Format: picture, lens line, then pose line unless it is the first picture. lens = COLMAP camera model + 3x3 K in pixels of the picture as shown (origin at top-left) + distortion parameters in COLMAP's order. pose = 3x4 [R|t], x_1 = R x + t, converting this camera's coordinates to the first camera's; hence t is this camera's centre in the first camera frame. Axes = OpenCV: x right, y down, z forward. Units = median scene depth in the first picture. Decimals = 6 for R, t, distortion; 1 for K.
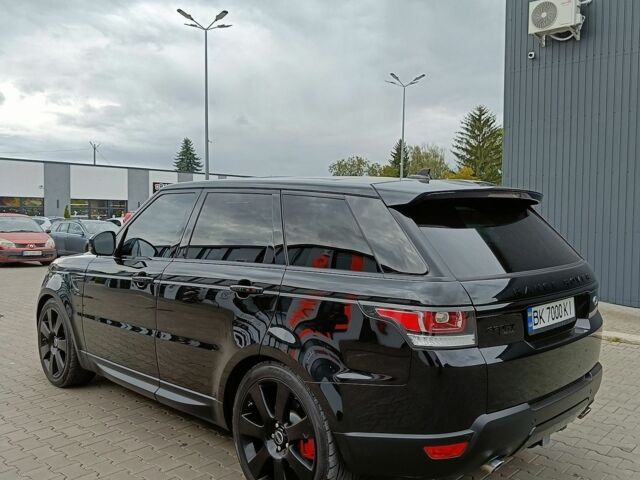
lens RADIAL K [[602.8, 0, 350.4], [0, 602.8, 250.9], [0, 0, 1]] dist [-0.005220, 0.000000]
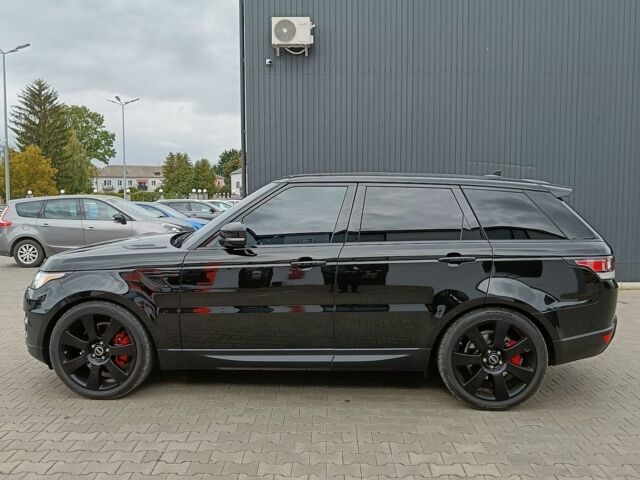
lens RADIAL K [[602.8, 0, 325.1], [0, 602.8, 245.1], [0, 0, 1]] dist [-0.005220, 0.000000]
pose [[0.743467, -0.059286, 0.666140, -0.407876], [0.044791, 0.998241, 0.038853, -0.011188], [-0.667271, 0.000951, 0.744814, 0.058356]]
